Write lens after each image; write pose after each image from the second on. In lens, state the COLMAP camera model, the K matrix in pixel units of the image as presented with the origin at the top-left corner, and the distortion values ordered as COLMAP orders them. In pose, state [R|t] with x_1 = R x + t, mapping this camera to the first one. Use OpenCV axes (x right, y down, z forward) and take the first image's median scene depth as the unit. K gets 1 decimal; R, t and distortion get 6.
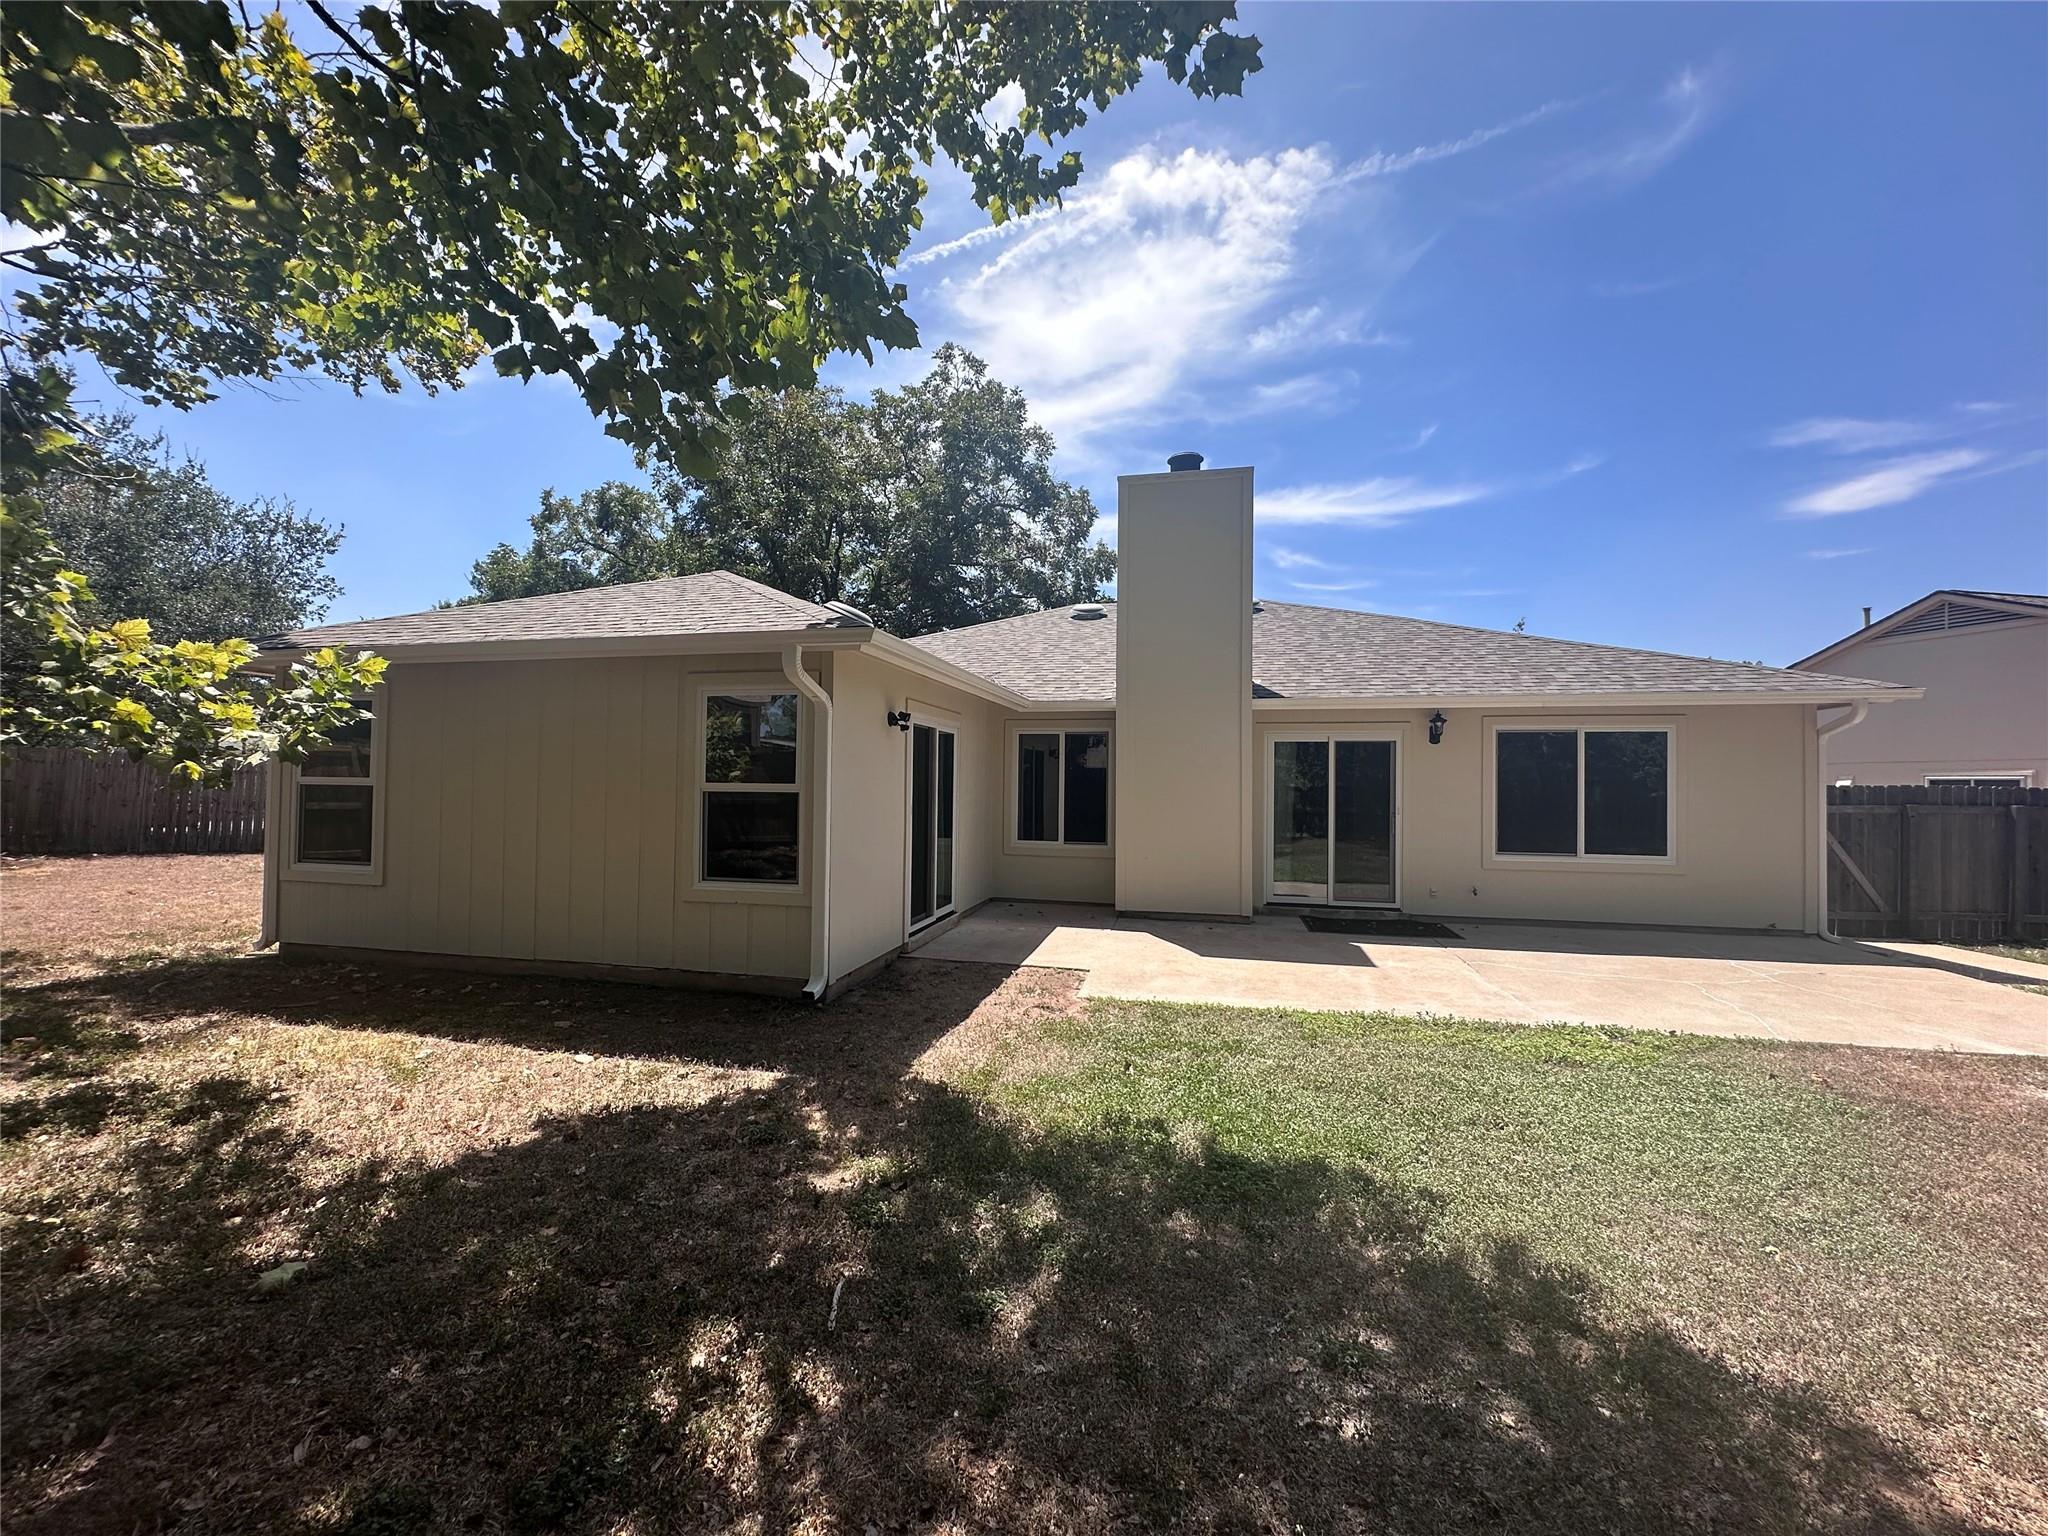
lens RADIAL K [[818.6, 0, 1026.1], [0, 818.6, 763.5], [0, 0, 1]] dist [-0.001936, 0.000363]
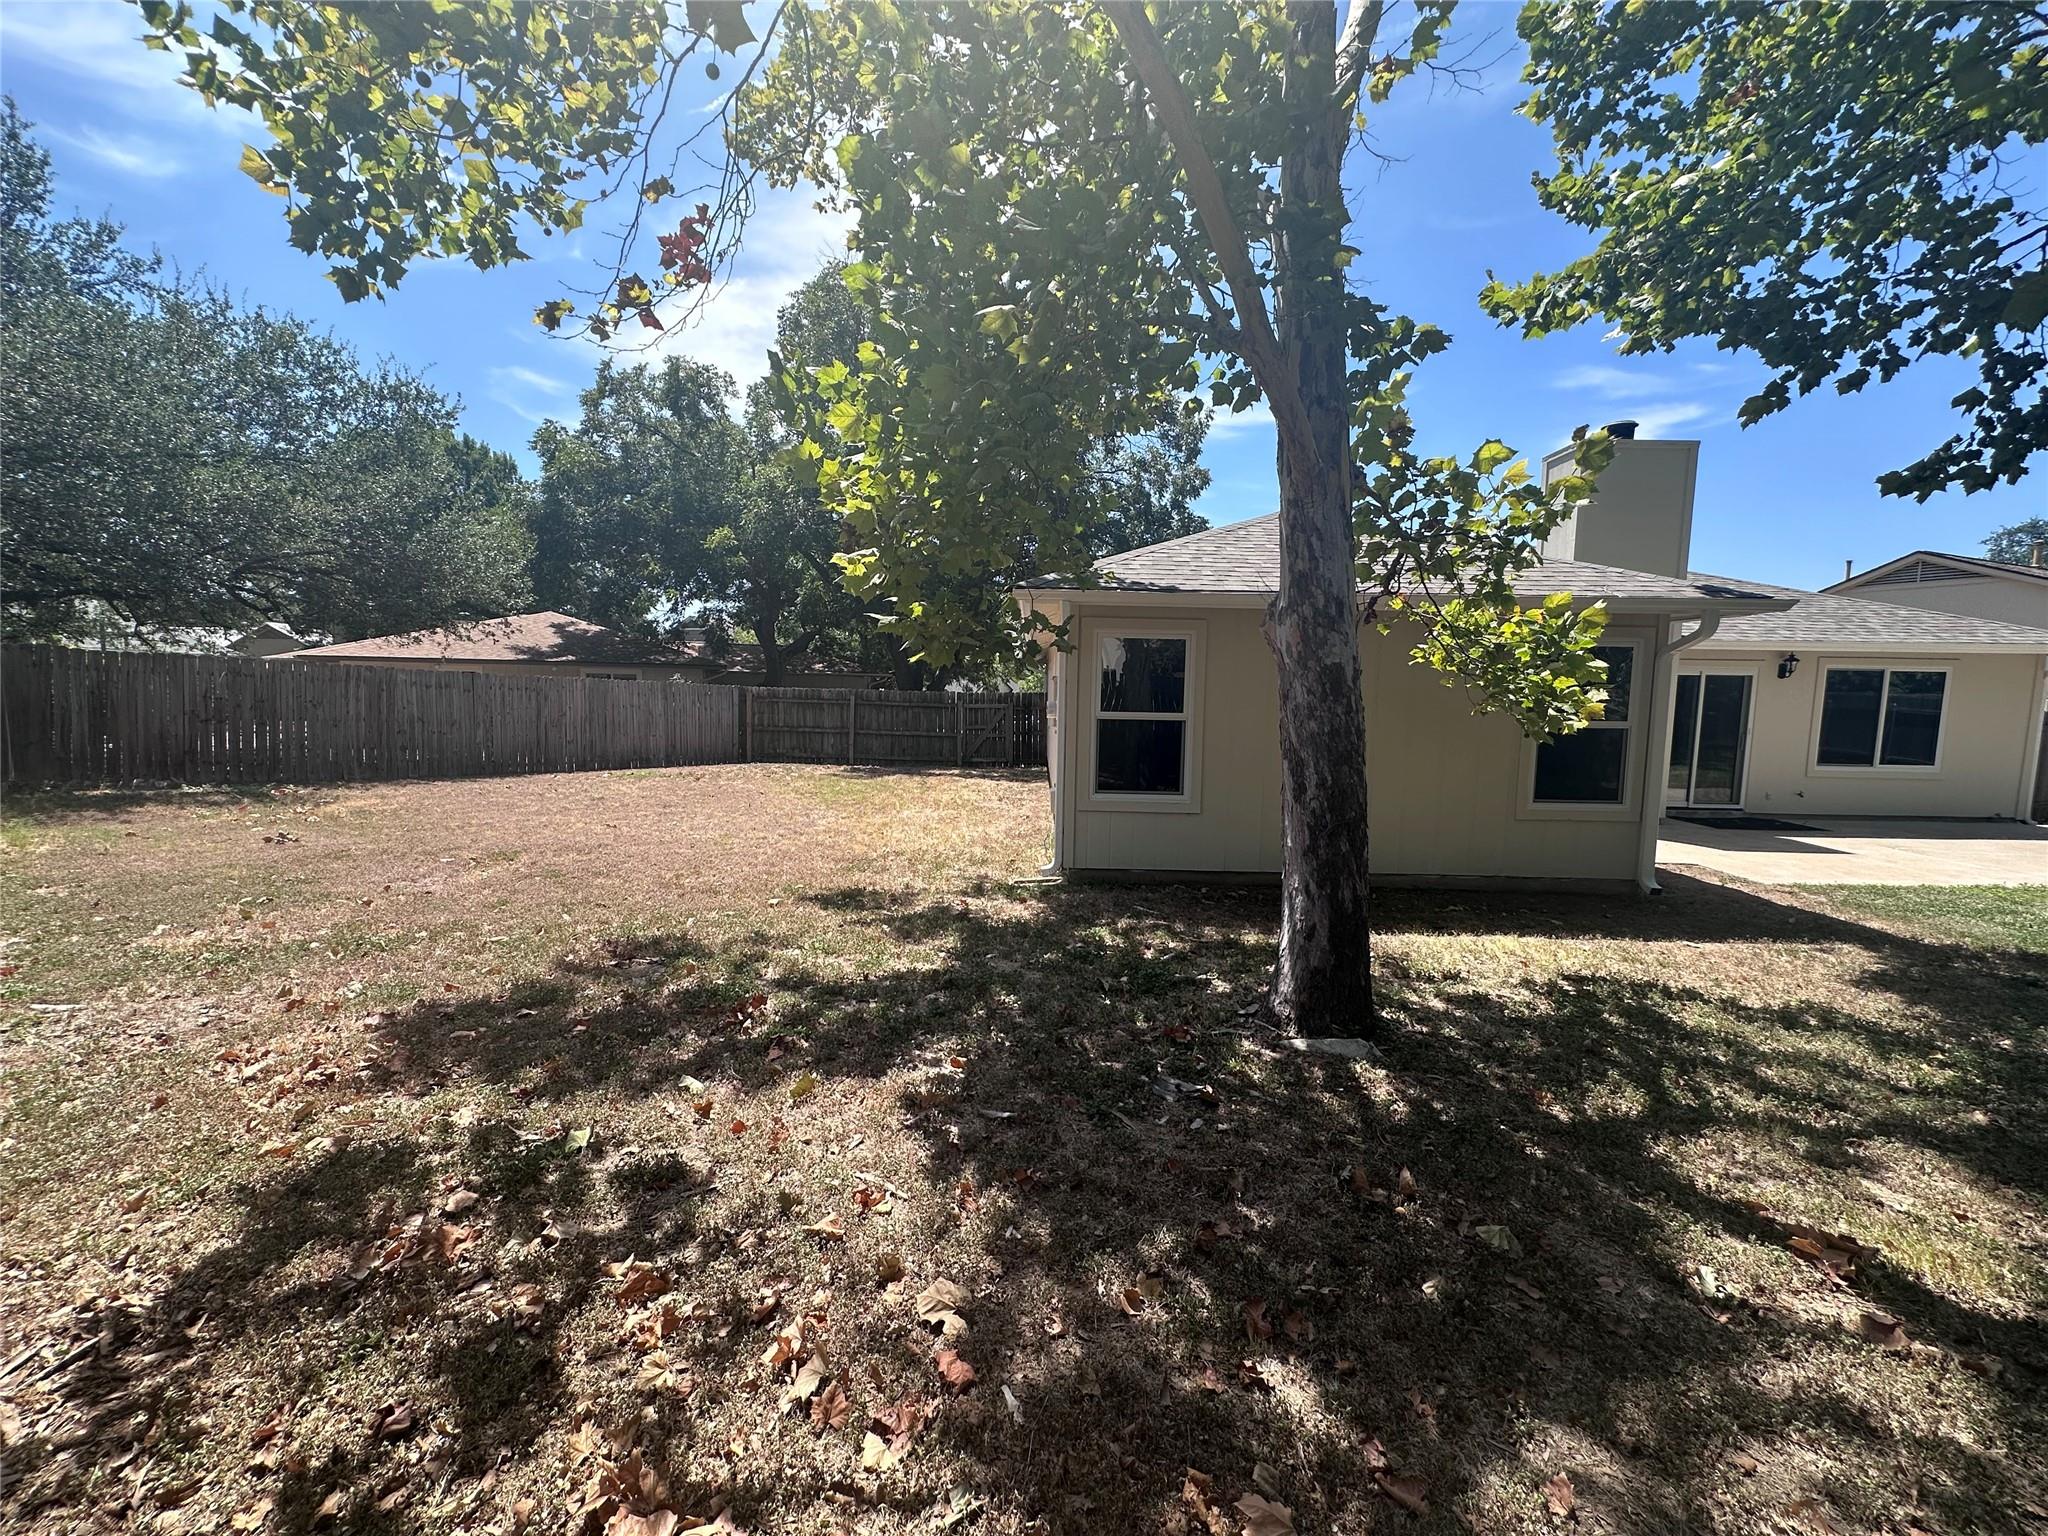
lens RADIAL K [[818.6, 0, 1023.7], [0, 818.6, 773.7], [0, 0, 1]] dist [-0.001936, 0.000363]
pose [[0.979810, -0.015602, 0.199321, -0.928843], [-0.010498, 0.991560, 0.129221, -0.031241], [-0.199655, -0.128704, 0.971377, -0.008748]]
